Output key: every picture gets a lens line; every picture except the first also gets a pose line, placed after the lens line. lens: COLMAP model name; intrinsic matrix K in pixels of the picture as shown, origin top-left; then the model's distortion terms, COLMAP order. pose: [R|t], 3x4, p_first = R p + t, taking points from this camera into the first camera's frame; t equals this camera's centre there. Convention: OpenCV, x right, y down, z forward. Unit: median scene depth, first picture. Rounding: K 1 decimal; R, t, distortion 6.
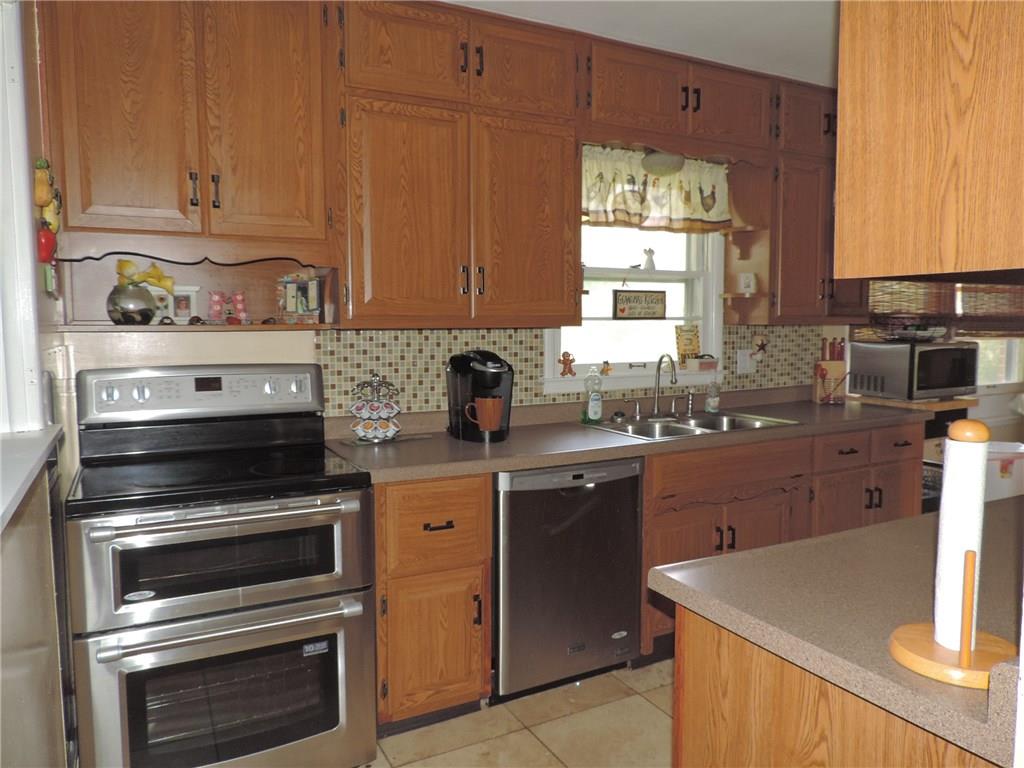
lens RADIAL K [[730.3, 0, 512.4], [0, 730.3, 382.8], [0, 0, 1]] dist [-0.023737, 0.014389]
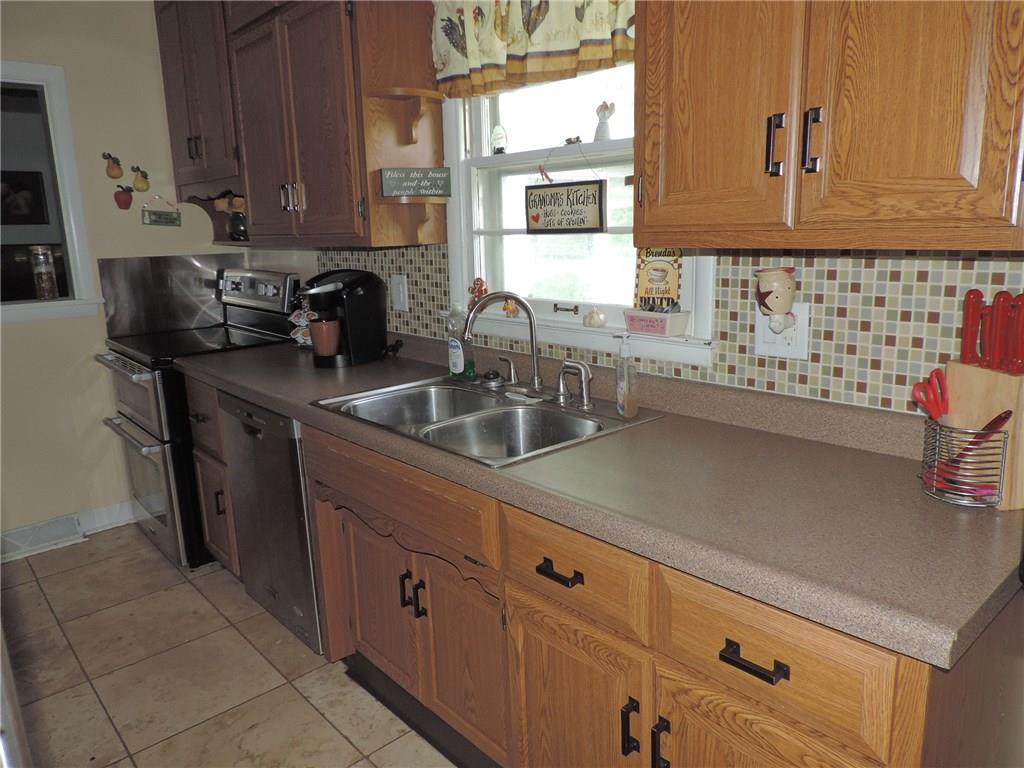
lens RADIAL K [[730.3, 0, 512.1], [0, 730.3, 382.7], [0, 0, 1]] dist [-0.023737, 0.014389]
pose [[0.243451, 0.206321, -0.947715, 0.761996], [-0.052867, 0.978483, 0.199439, -0.083155], [0.968471, 0.001550, 0.249120, 0.806923]]
